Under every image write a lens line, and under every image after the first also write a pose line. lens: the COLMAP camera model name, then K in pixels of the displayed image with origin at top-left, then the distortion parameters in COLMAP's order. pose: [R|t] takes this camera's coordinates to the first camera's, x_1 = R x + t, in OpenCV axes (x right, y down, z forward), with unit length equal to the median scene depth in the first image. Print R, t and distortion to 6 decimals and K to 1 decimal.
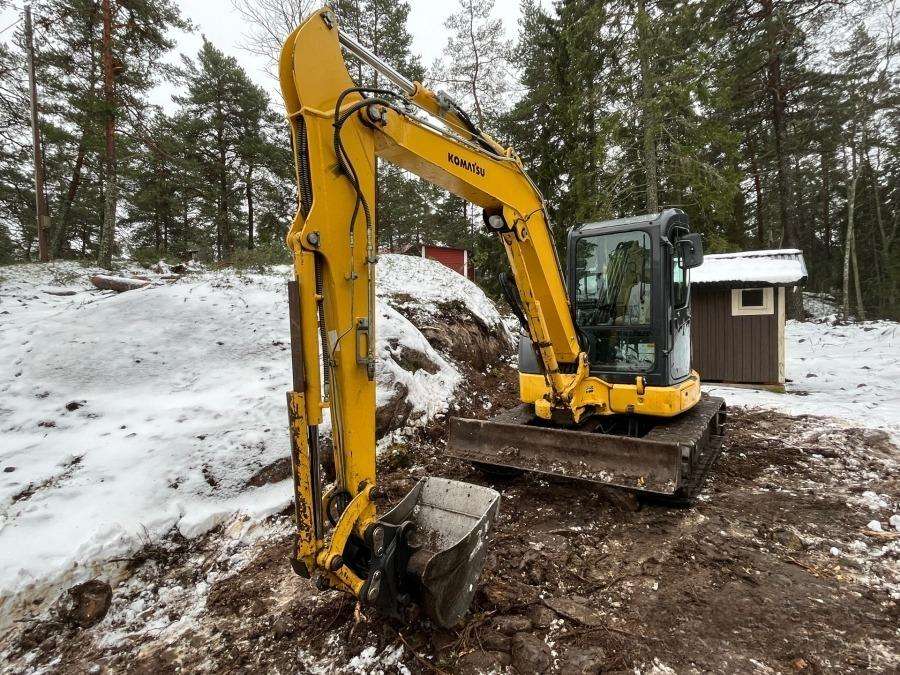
lens RADIAL K [[479.6, 0, 447.6], [0, 479.6, 340.0], [0, 0, 1]] dist [-0.000192, -0.001199]
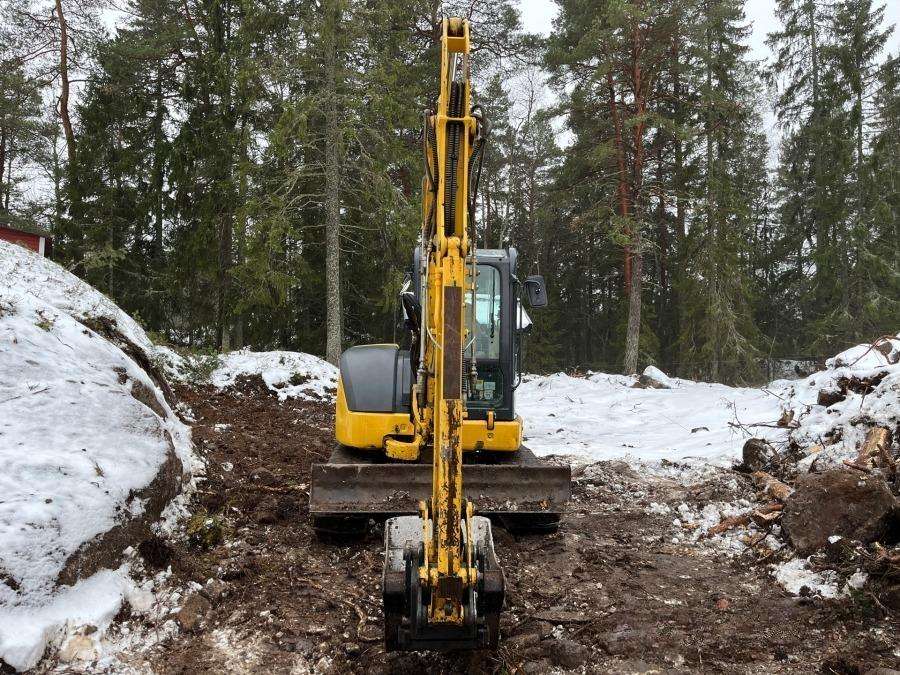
lens RADIAL K [[682.0, 0, 455.5], [0, 682.0, 333.8], [0, 0, 1]] dist [0.044525, -0.071987]
pose [[0.766664, 0.069764, 0.638247, -0.544494], [-0.014449, 0.995702, -0.091480, 0.045434], [-0.641886, 0.060912, 0.764377, -0.033548]]
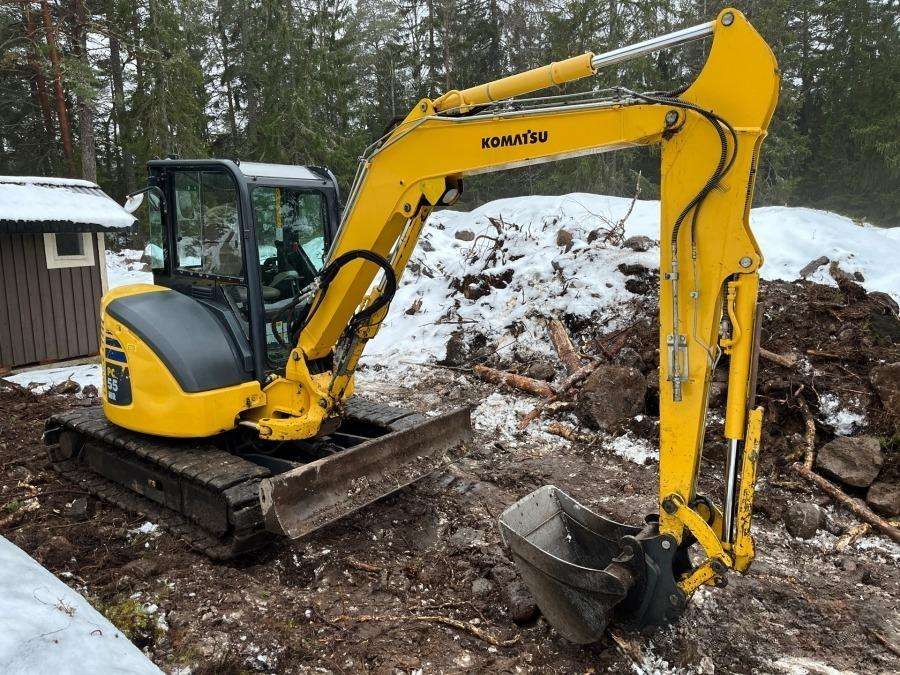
lens RADIAL K [[675.4, 0, 455.3], [0, 675.4, 341.9], [0, 0, 1]] dist [0.042929, -0.002135]
pose [[0.013082, -0.148537, 0.988820, -0.805952], [0.044465, 0.988013, 0.147827, -0.128999], [-0.998925, 0.042034, 0.019530, 0.730245]]
